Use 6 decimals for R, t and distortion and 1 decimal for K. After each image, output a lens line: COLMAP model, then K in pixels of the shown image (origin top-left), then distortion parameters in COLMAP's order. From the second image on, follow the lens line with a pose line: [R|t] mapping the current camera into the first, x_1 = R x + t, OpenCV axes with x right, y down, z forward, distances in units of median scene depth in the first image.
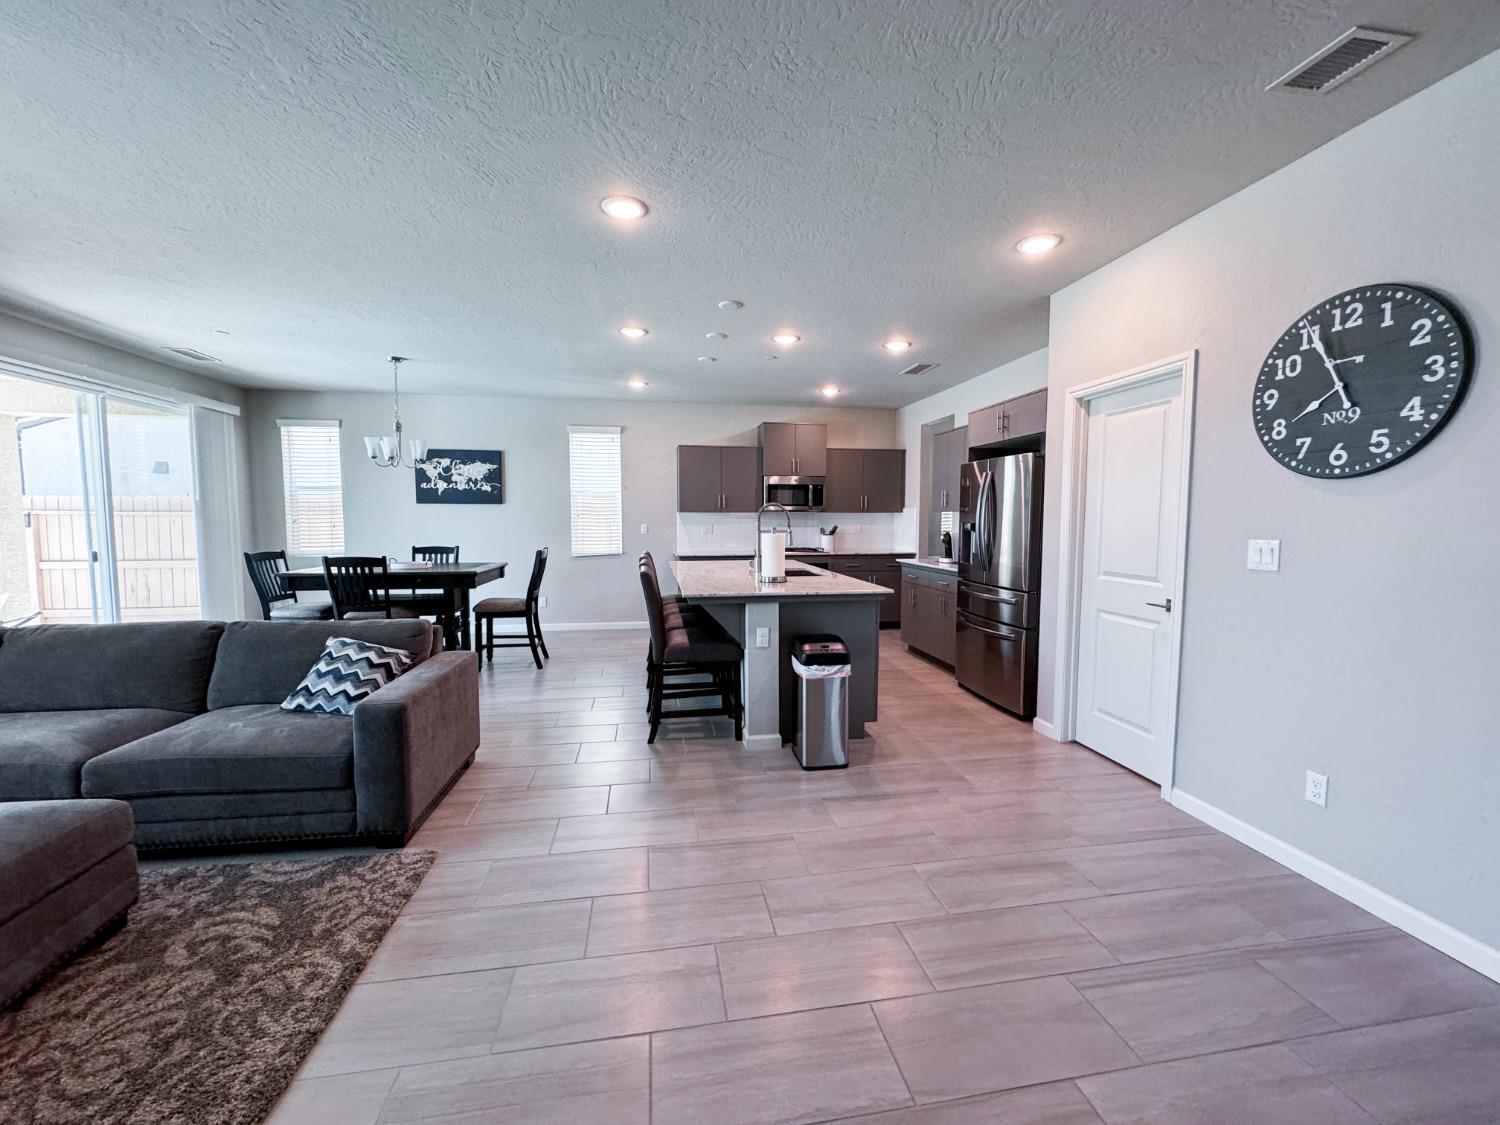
lens RADIAL K [[603.1, 0, 747.4], [0, 603.1, 560.7], [0, 0, 1]] dist [-0.005230, 0.001280]
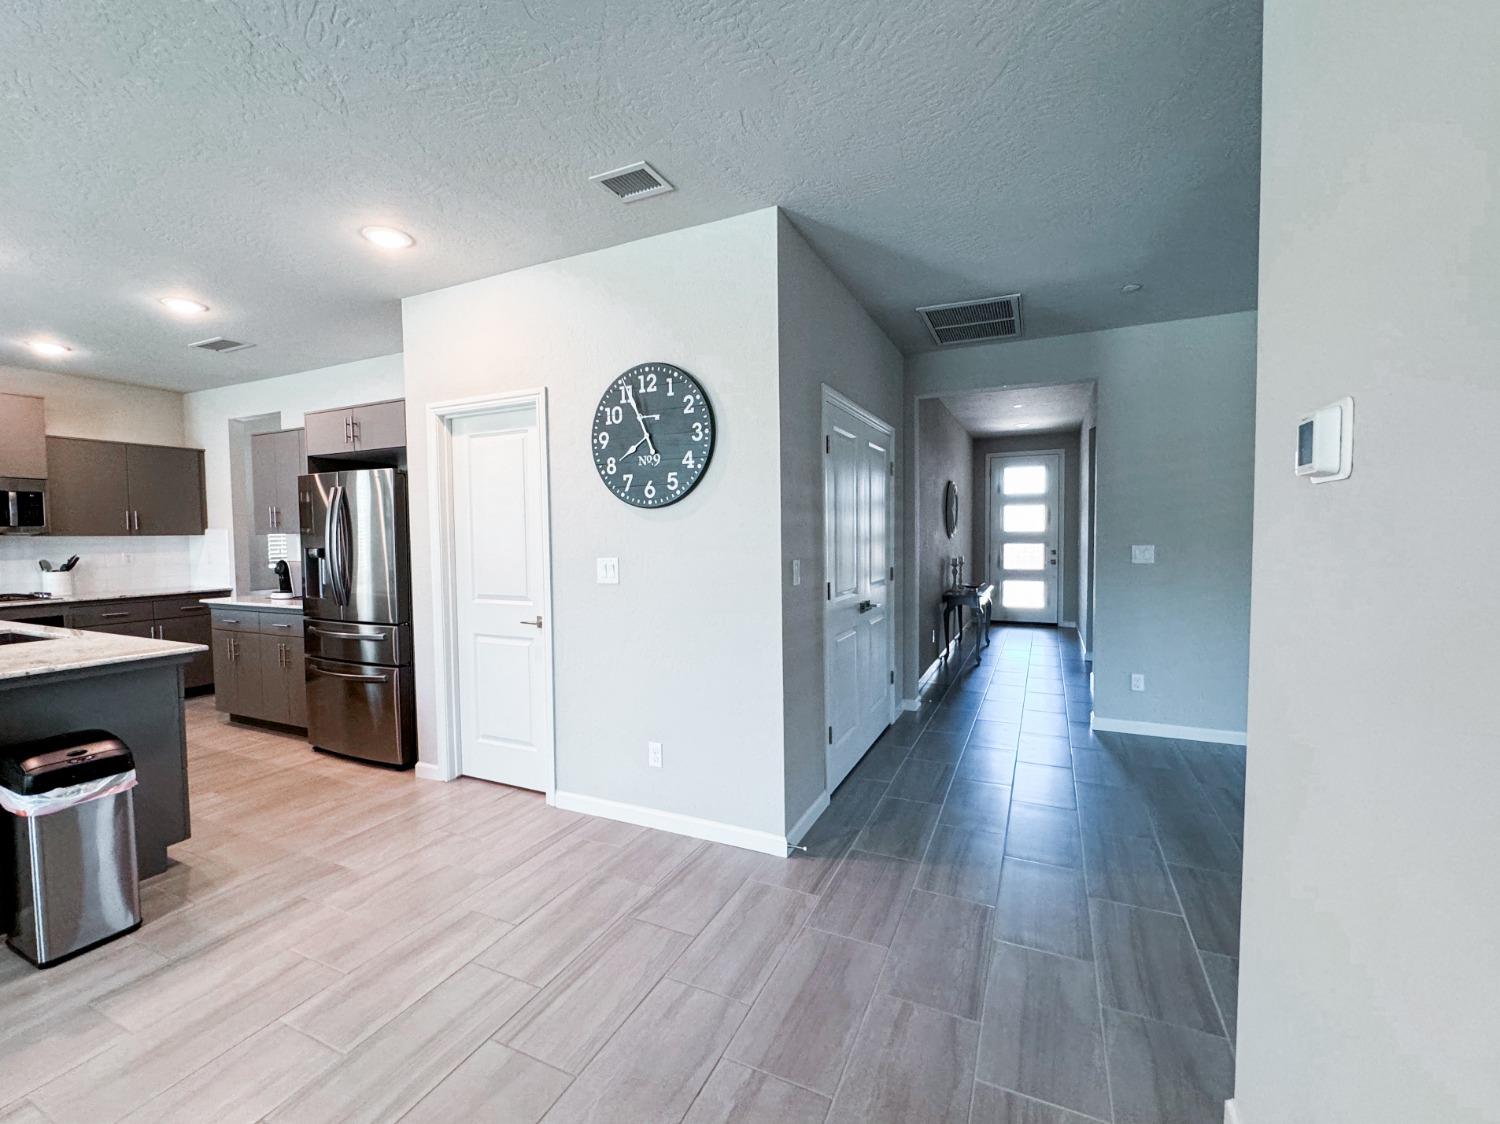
lens RADIAL K [[635.9, 0, 754.0], [0, 635.9, 560.2], [0, 0, 1]] dist [-0.005736, 0.000913]
pose [[0.562224, -0.041421, 0.825947, -0.009816], [0.070549, 0.997506, 0.002001, -0.009401], [-0.823970, 0.057145, 0.563744, 0.043836]]
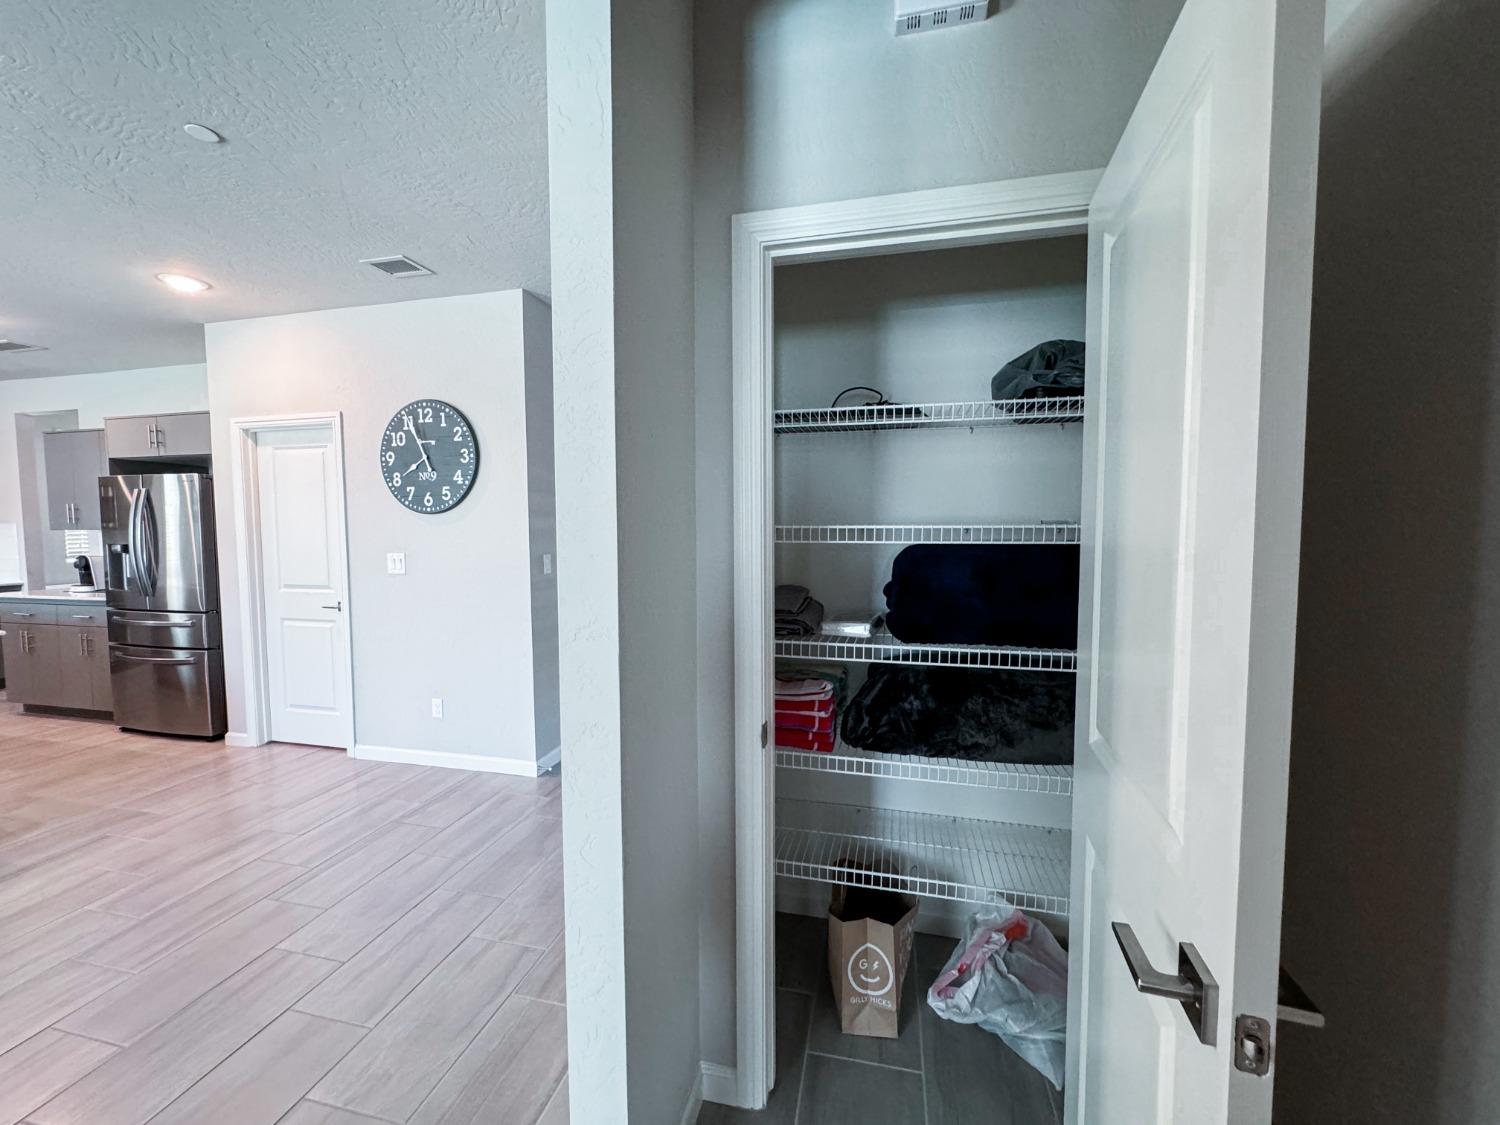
lens RADIAL K [[603.1, 0, 752.0], [0, 603.1, 558.5], [0, 0, 1]] dist [-0.005230, 0.001280]
pose [[0.387590, -0.055795, 0.920142, -0.122647], [0.071193, 0.996997, 0.030467, -0.003454], [-0.919078, 0.053699, 0.390399, -0.290318]]
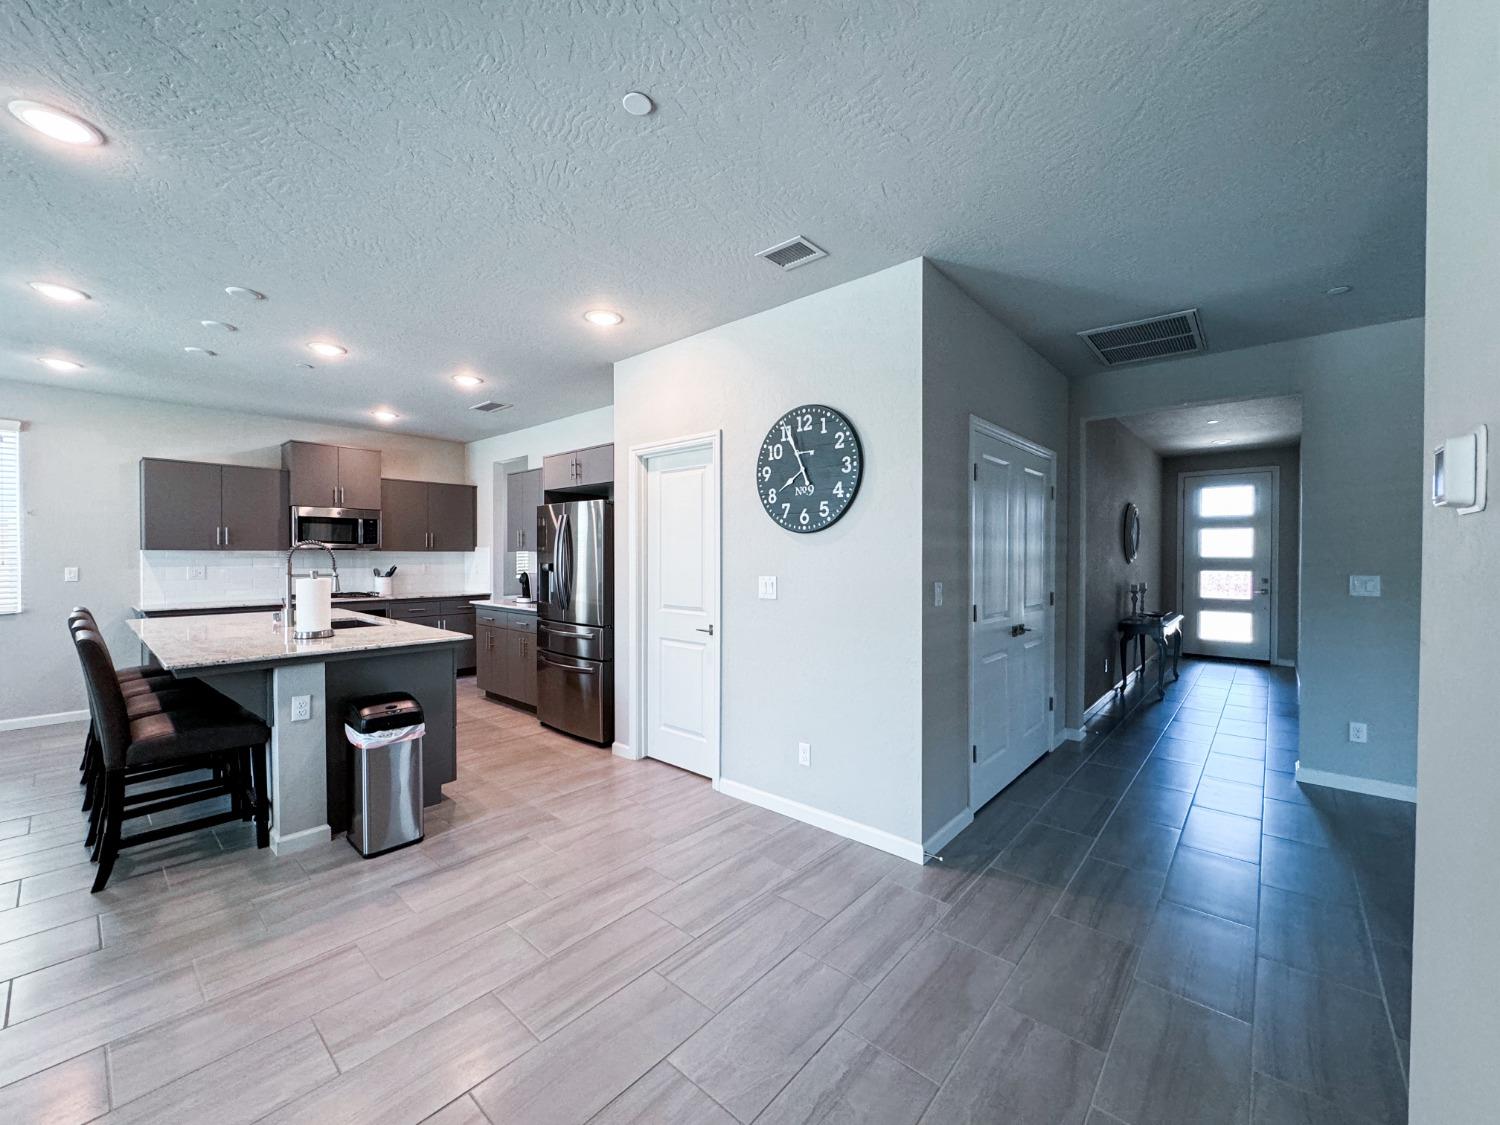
lens RADIAL K [[603.1, 0, 752.0], [0, 603.1, 560.2], [0, 0, 1]] dist [-0.005230, 0.001280]
pose [[0.771326, -0.004980, 0.636420, -0.022911], [0.044379, 0.997956, -0.045977, -0.007688], [-0.634890, 0.063707, 0.769971, -0.018141]]
